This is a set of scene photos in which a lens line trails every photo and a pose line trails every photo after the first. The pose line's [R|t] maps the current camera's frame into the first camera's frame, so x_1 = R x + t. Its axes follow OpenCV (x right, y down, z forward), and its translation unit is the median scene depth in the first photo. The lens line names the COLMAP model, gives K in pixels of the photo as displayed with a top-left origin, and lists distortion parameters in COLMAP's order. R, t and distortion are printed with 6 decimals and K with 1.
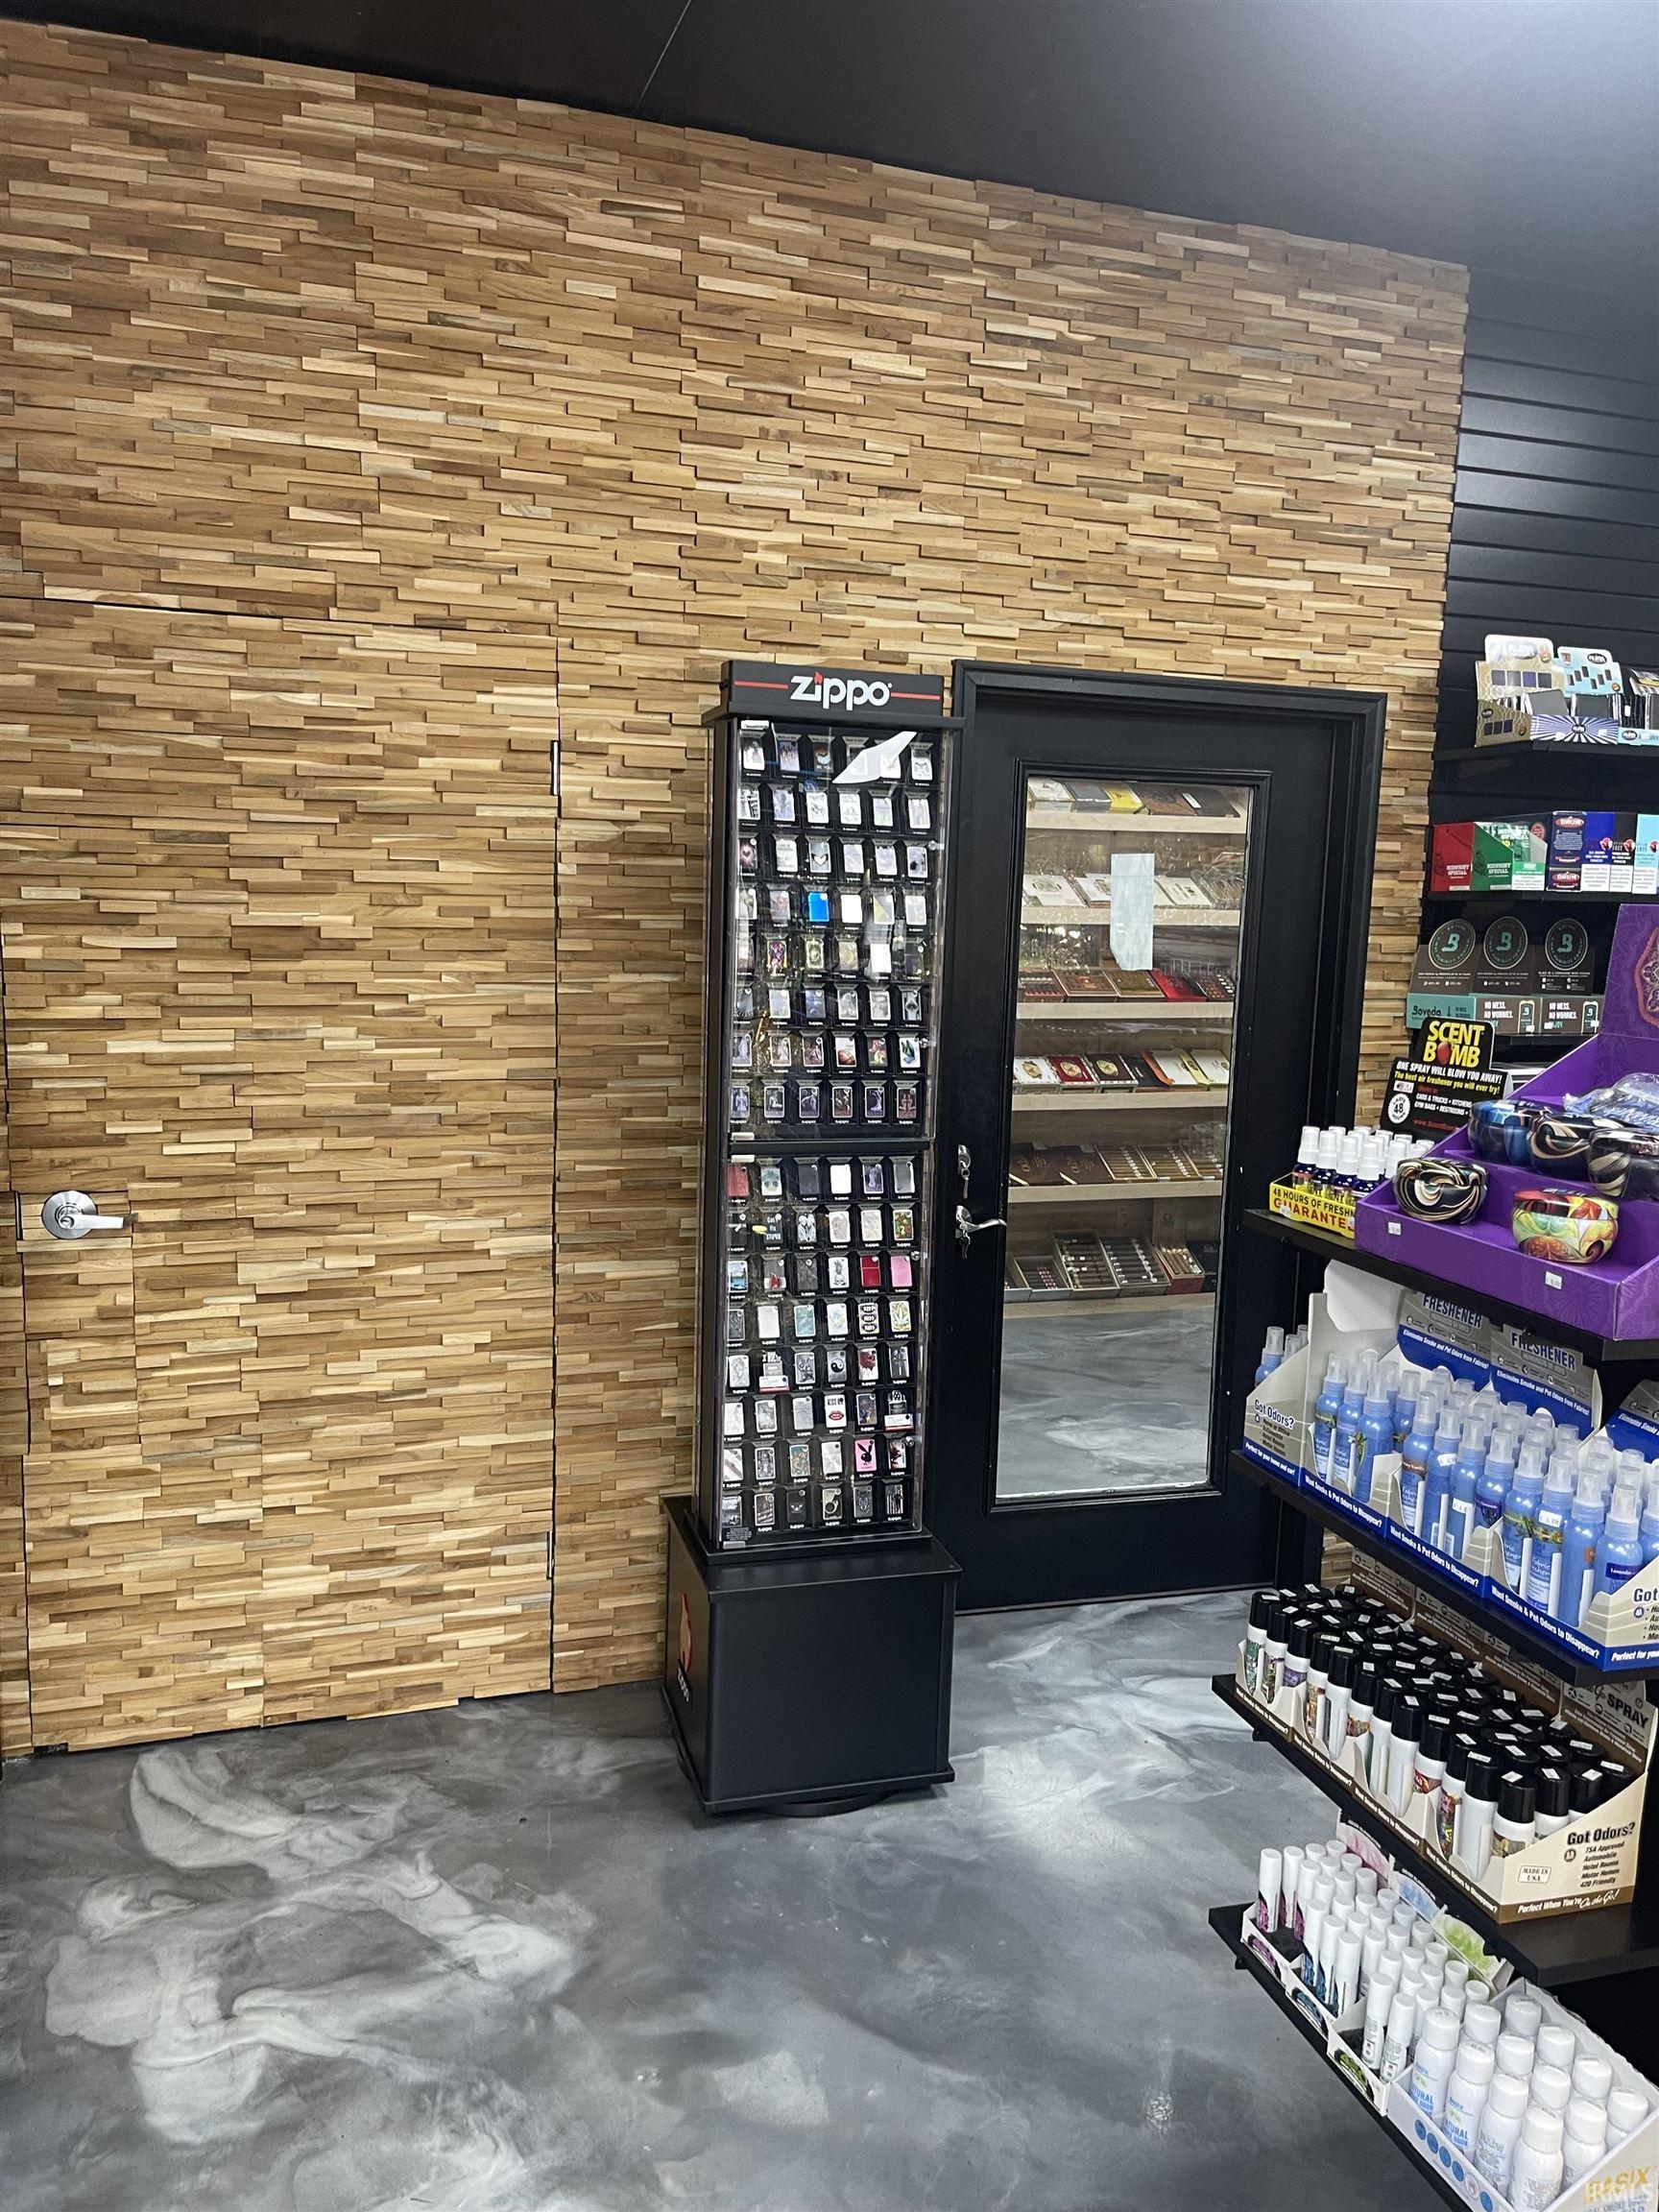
lens RADIAL K [[1659.0, 0, 827.2], [0, 1659.0, 1106.5], [0, 0, 1]] dist [0.042865, -0.021930]
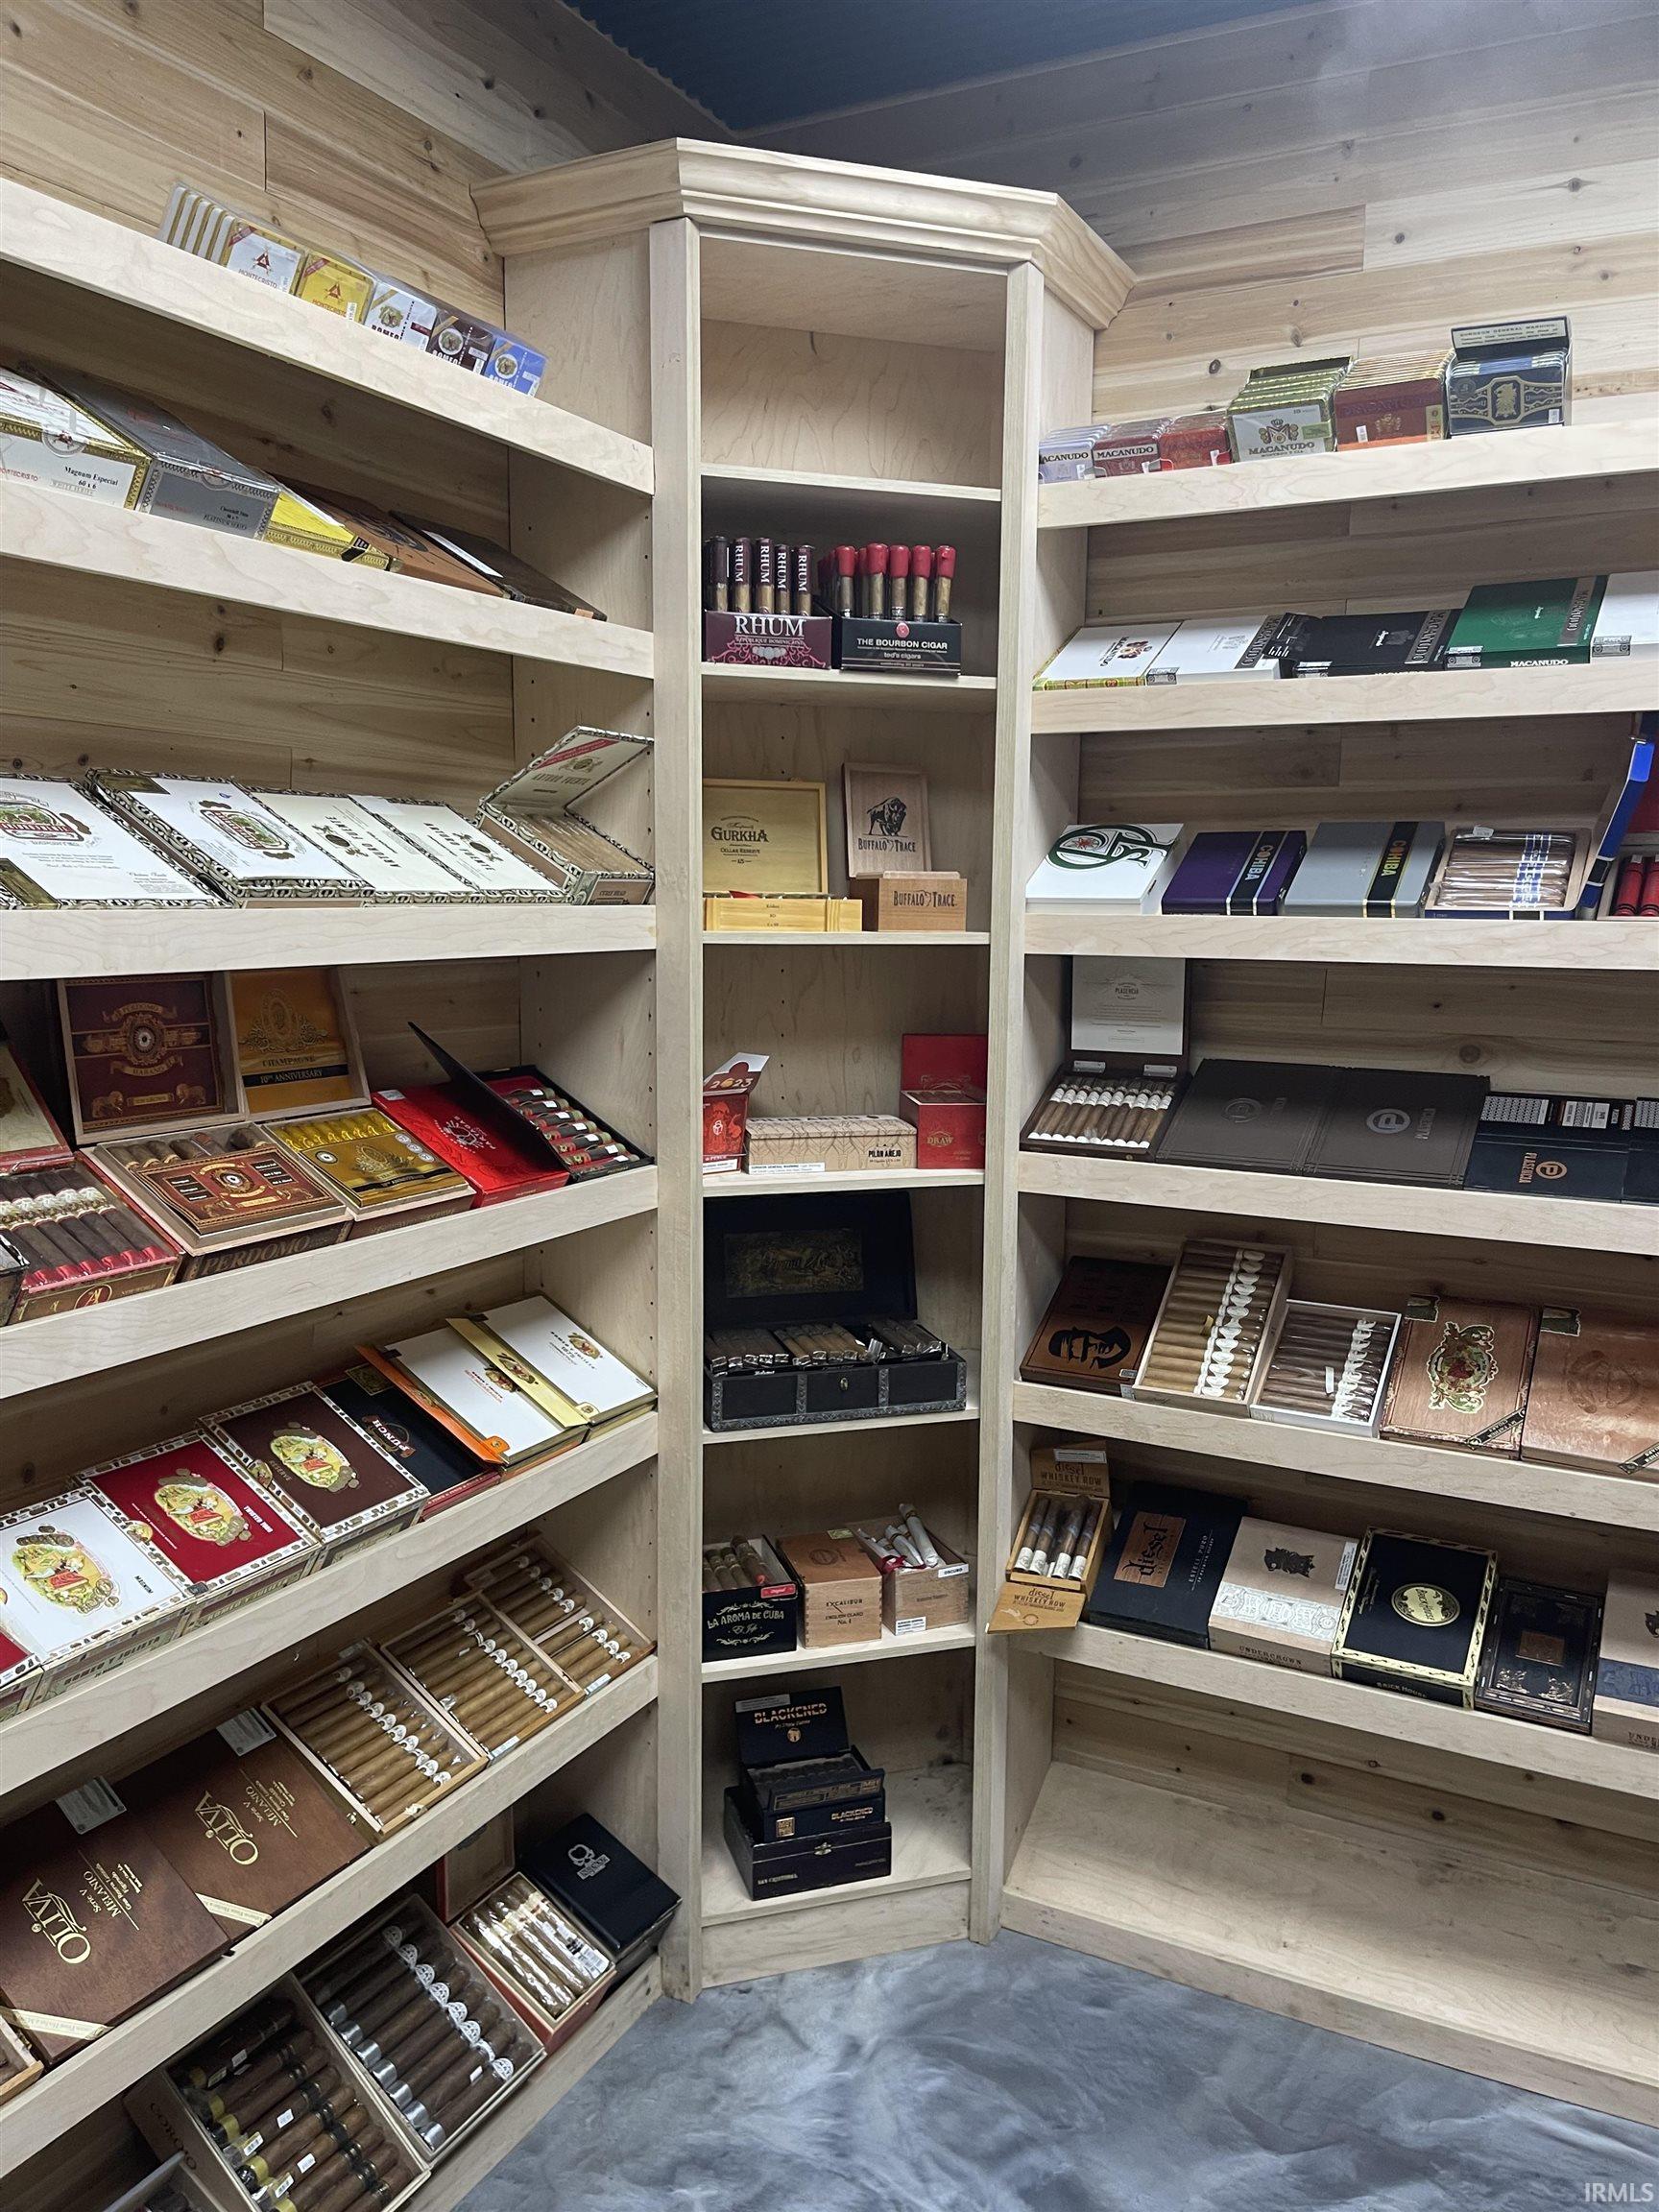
lens RADIAL K [[1659.0, 0, 832.2], [0, 1659.0, 1109.3], [0, 0, 1]] dist [0.042865, -0.021930]
pose [[0.725864, -0.108237, 0.679269, 0.044327], [0.110603, 0.993058, 0.040047, -0.086077], [-0.678888, 0.046060, 0.732796, 0.728828]]
